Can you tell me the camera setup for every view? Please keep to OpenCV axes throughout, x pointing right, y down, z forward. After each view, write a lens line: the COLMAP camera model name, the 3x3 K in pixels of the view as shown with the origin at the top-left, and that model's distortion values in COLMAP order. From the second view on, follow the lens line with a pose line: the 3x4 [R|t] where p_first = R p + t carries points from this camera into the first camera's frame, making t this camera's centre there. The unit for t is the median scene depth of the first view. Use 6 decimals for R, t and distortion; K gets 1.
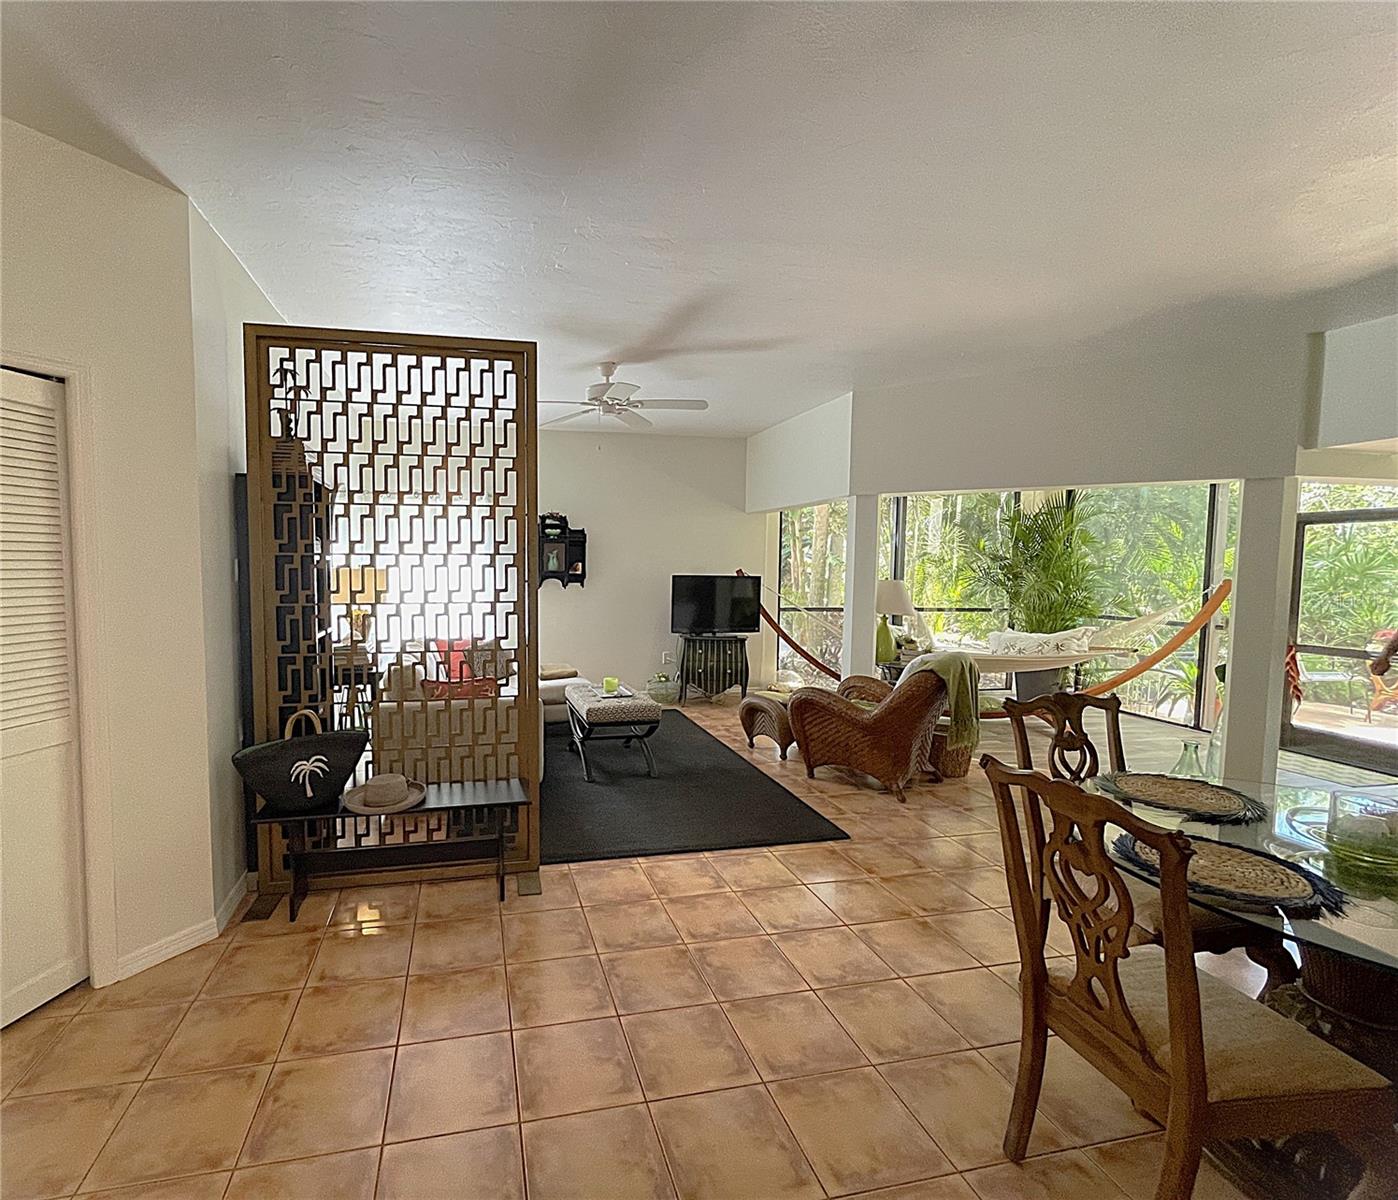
lens RADIAL K [[569.8, 0, 697.3], [0, 569.8, 596.0], [0, 0, 1]] dist [0.001082, 0.000026]
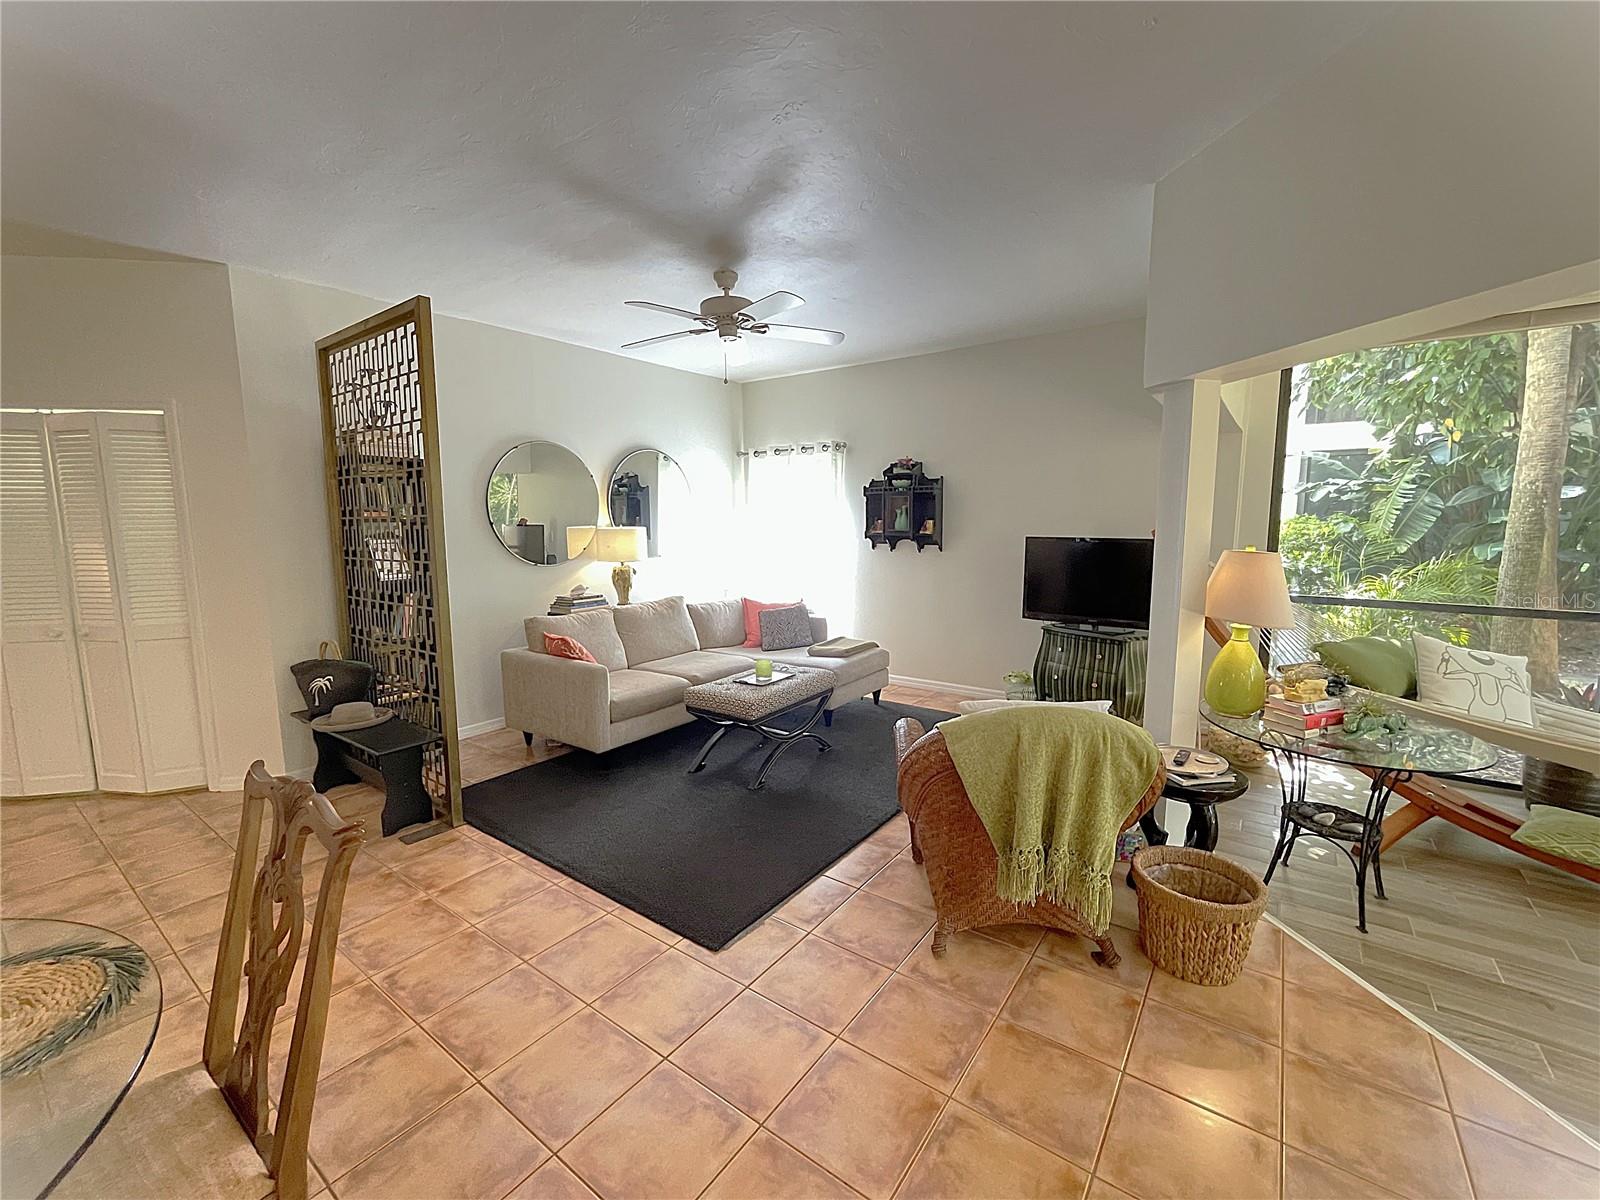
lens RADIAL K [[648.9, 0, 799.9], [0, 648.9, 599.5], [0, 0, 1]] dist [-0.000652, -0.000014]
pose [[0.679210, 0.076322, -0.729965, 0.346574], [-0.033825, 0.996777, 0.072745, -0.007902], [0.733164, -0.024718, 0.679602, 0.248718]]
